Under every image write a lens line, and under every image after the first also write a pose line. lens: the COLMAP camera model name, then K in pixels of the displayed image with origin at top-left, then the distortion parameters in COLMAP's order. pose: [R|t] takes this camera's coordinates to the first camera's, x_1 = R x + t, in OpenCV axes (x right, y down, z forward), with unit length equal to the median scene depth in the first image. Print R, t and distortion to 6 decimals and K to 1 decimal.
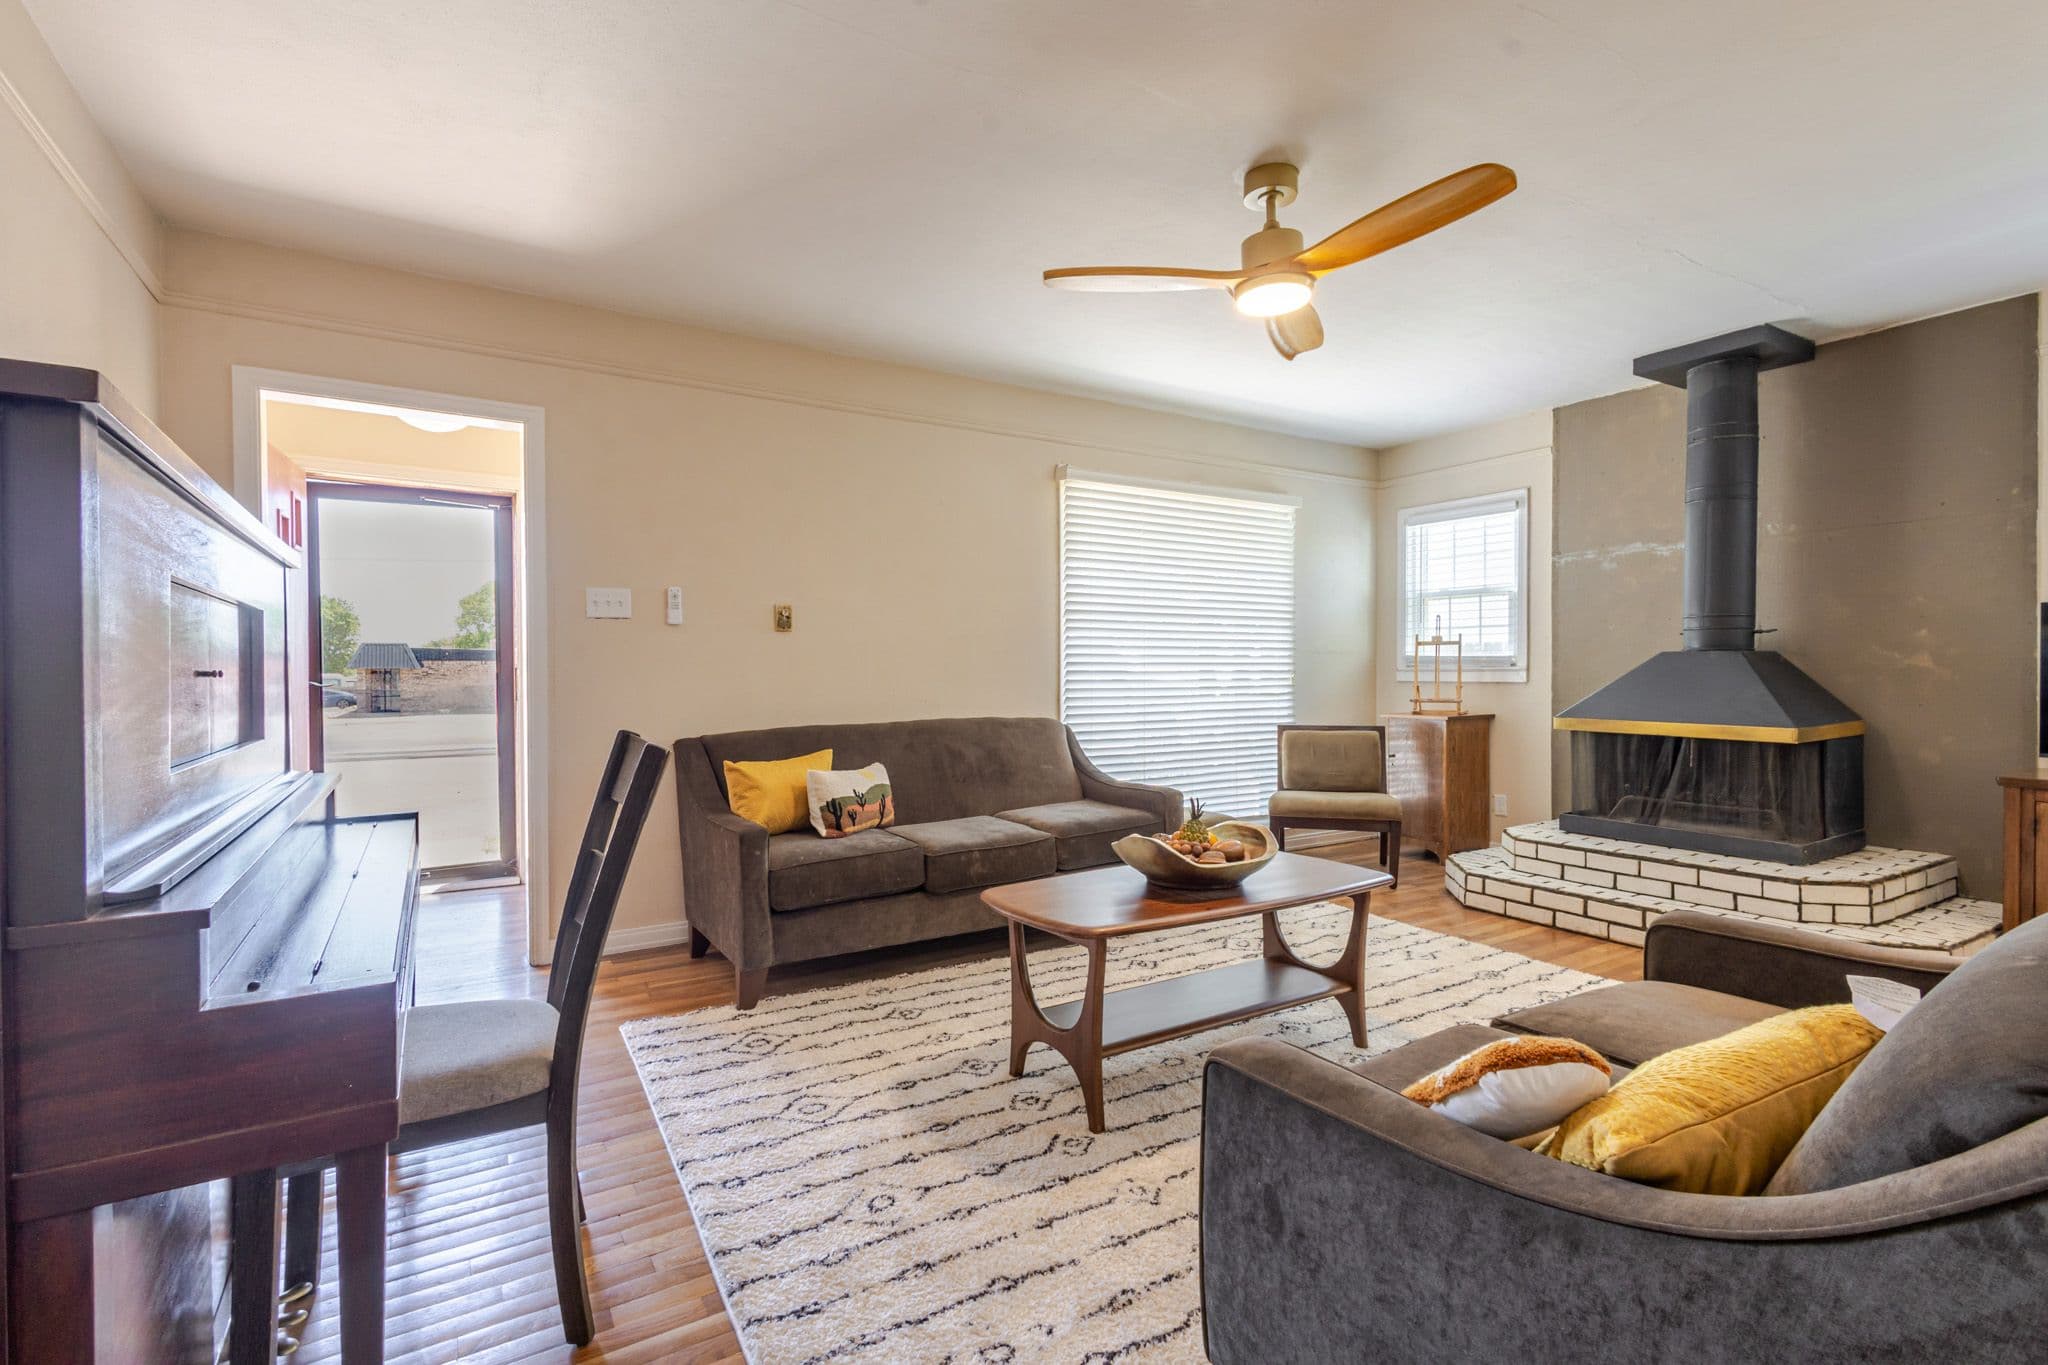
lens RADIAL K [[940.5, 0, 1013.3], [0, 940.5, 683.6], [0, 0, 1]] dist [0.011438, -0.002974]
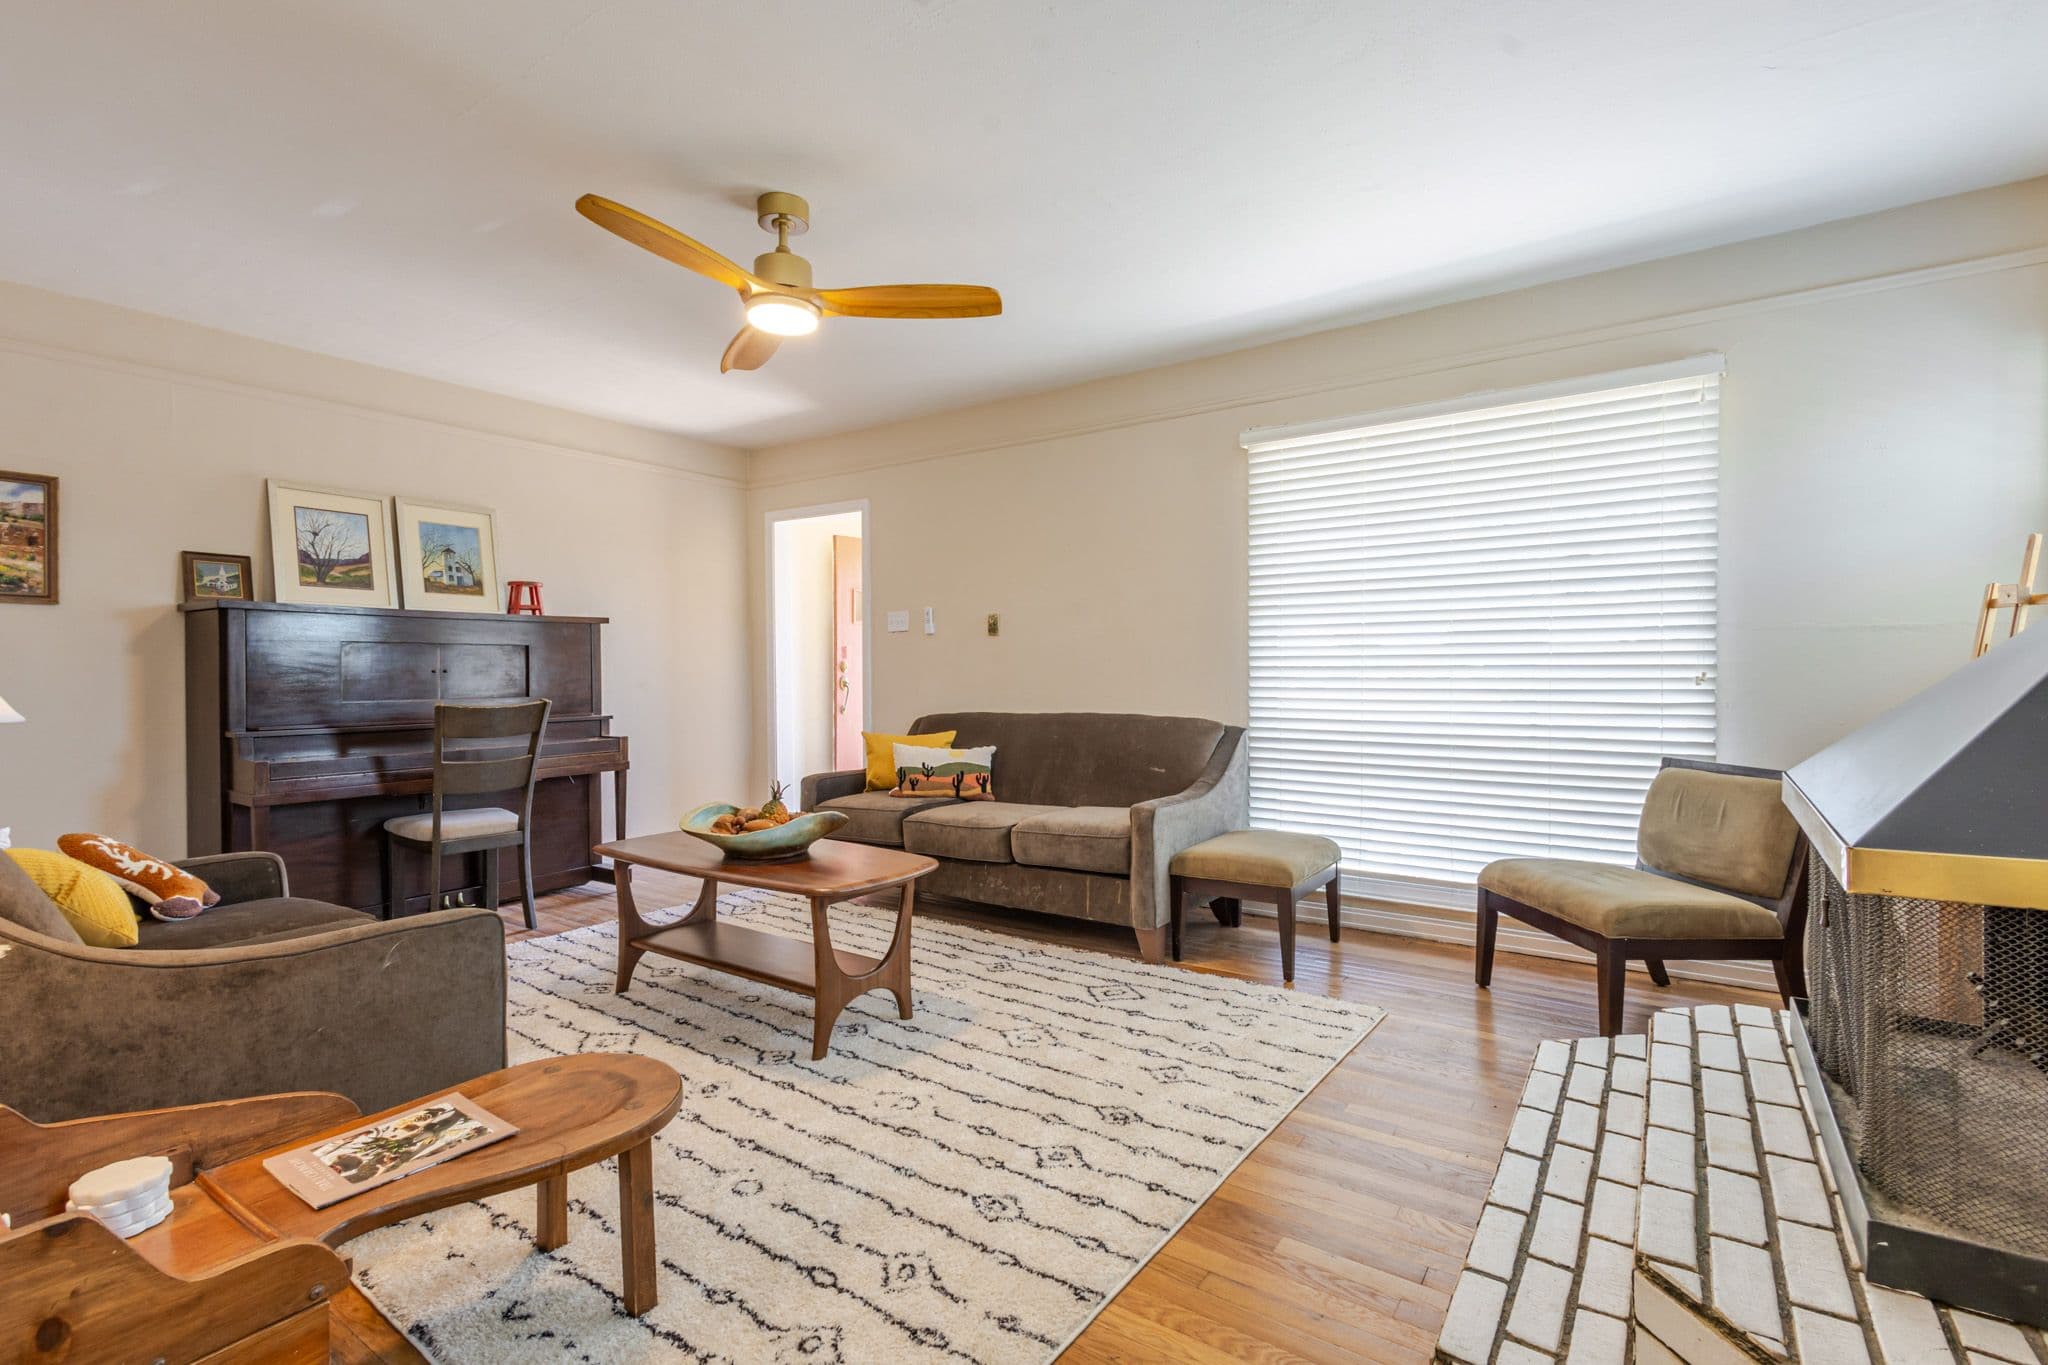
lens RADIAL K [[940.5, 0, 1020.4], [0, 940.5, 667.8], [0, 0, 1]] dist [0.011438, -0.002974]
pose [[0.395257, -0.000759, -0.918570, 0.780707], [-0.007675, 0.999962, -0.004129, -0.007062], [0.918539, 0.008682, 0.395236, 0.471015]]
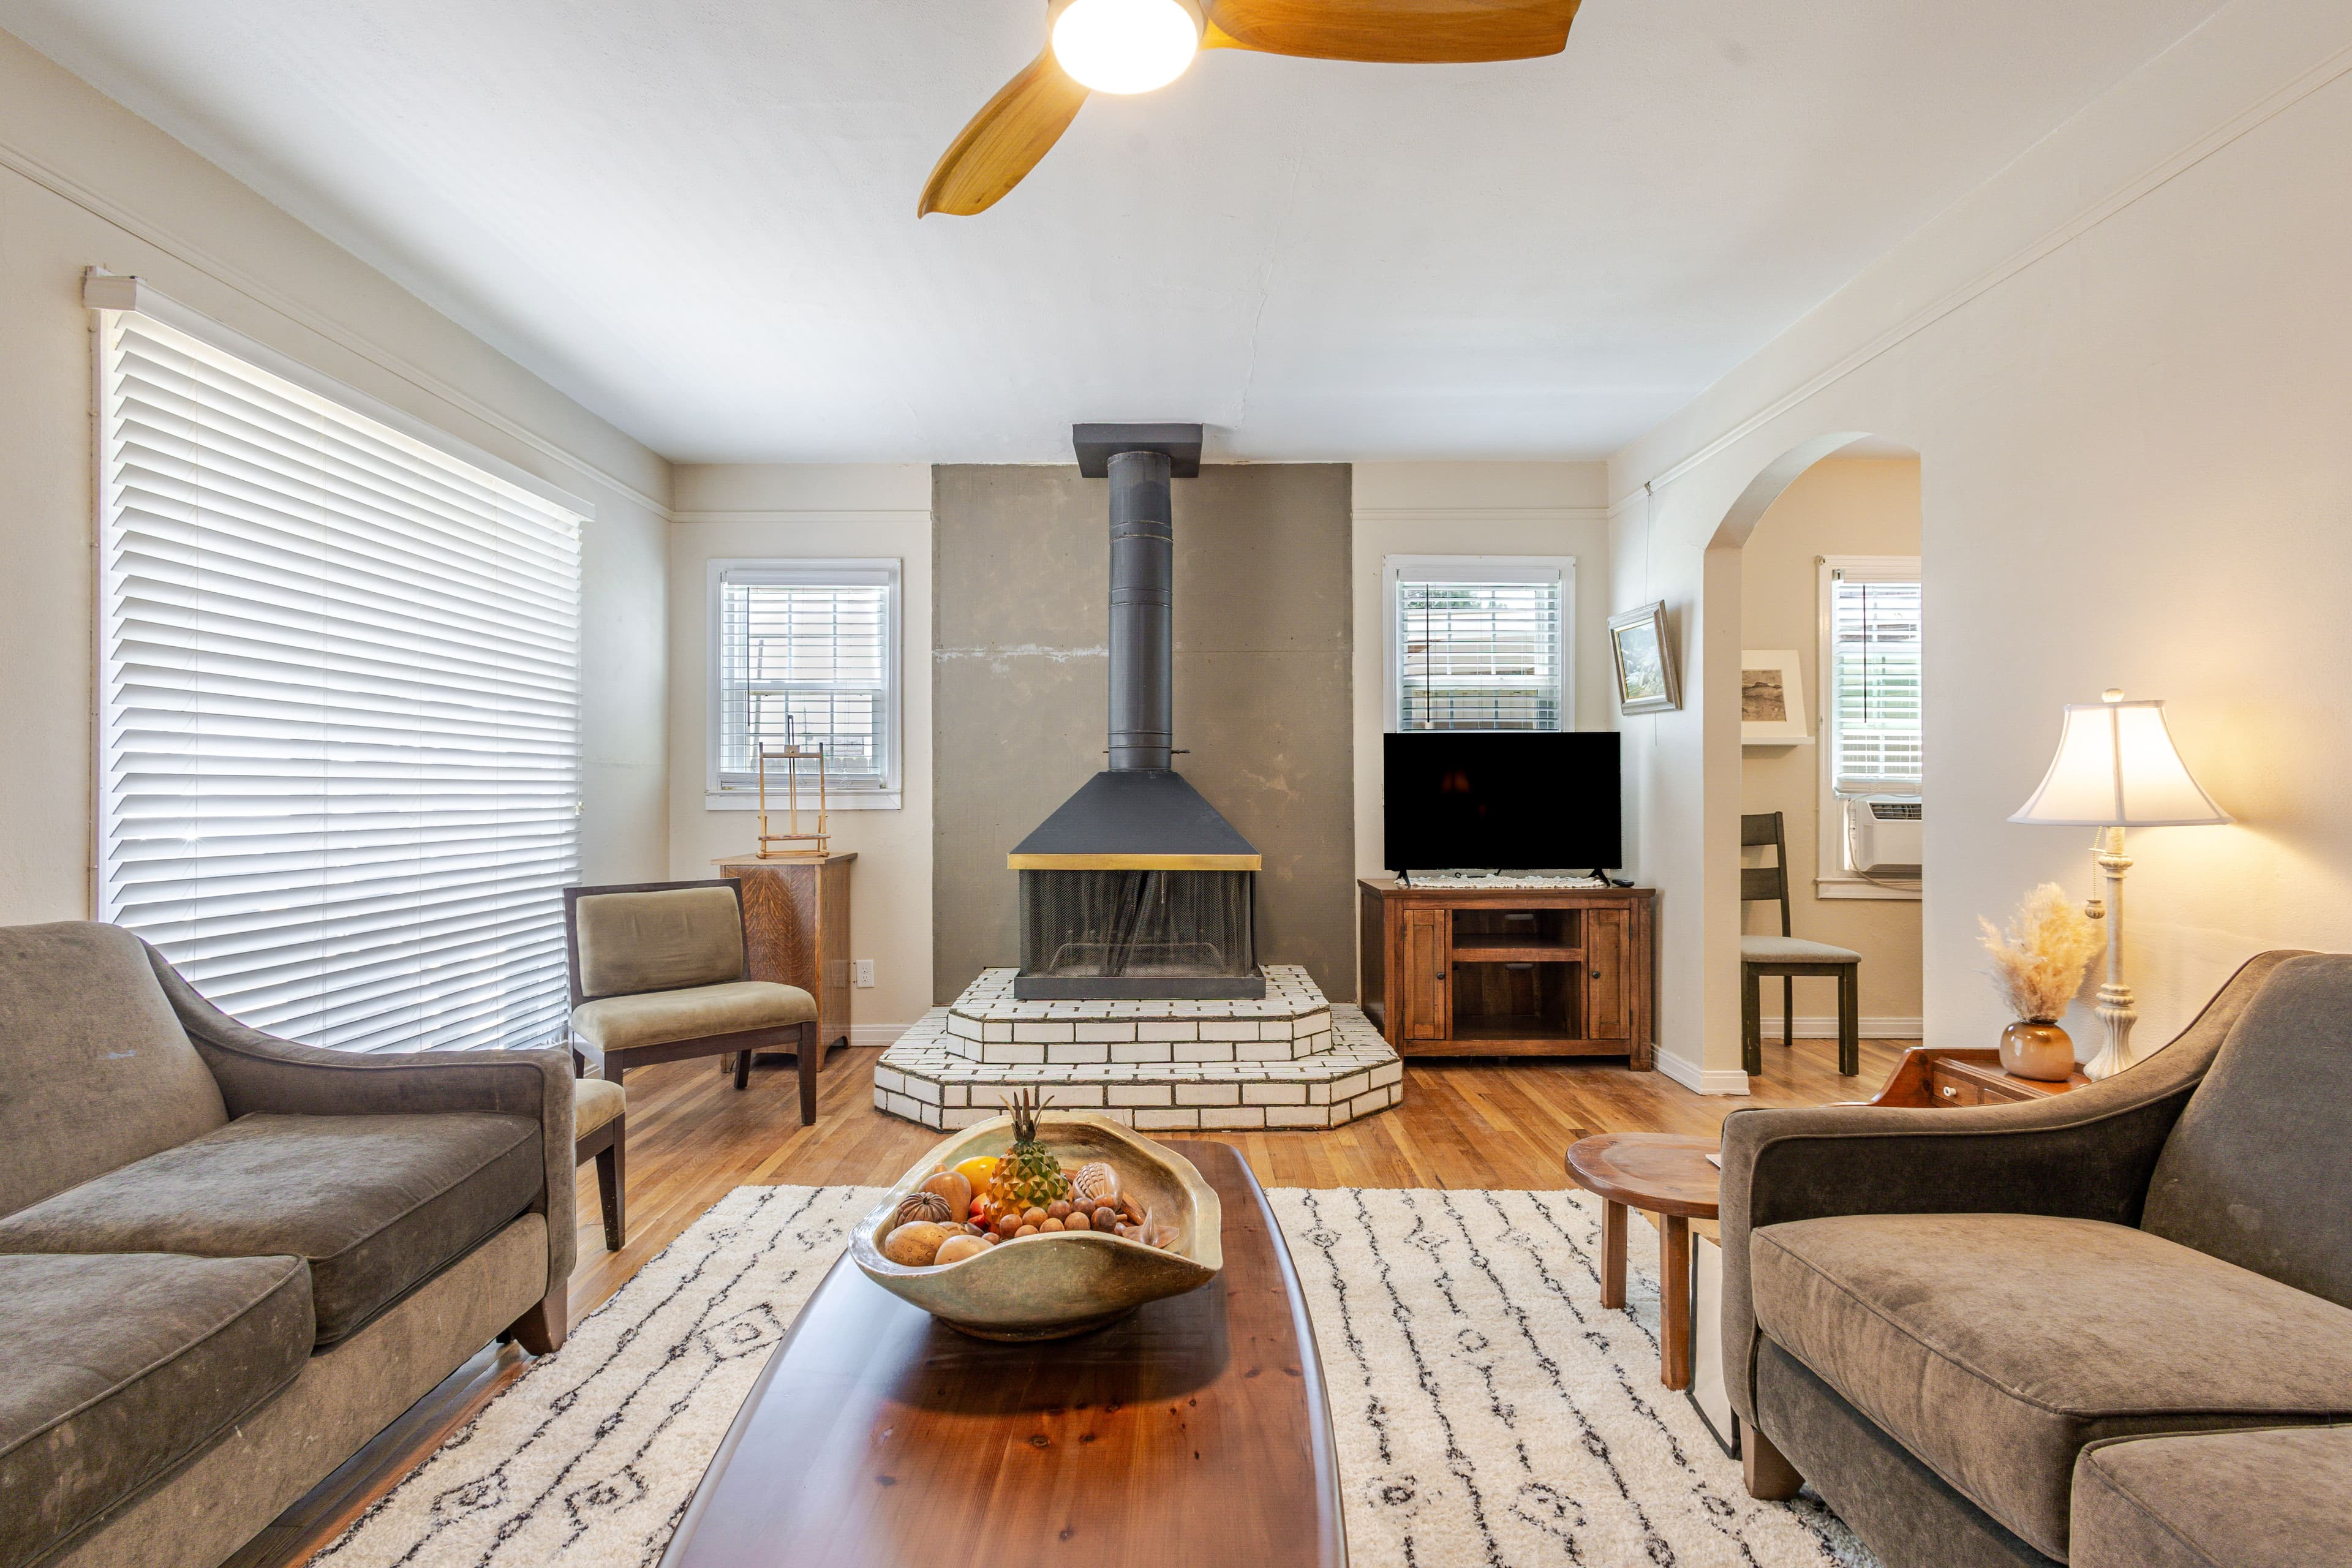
lens RADIAL K [[1080.1, 0, 1178.6], [0, 1080.1, 788.8], [0, 0, 1]] dist [0.011438, -0.002974]
pose [[0.517797, 0.002745, 0.855499, -0.108197], [0.013299, 0.999848, -0.011258, -0.005693], [-0.855400, 0.017207, 0.517682, 0.392995]]
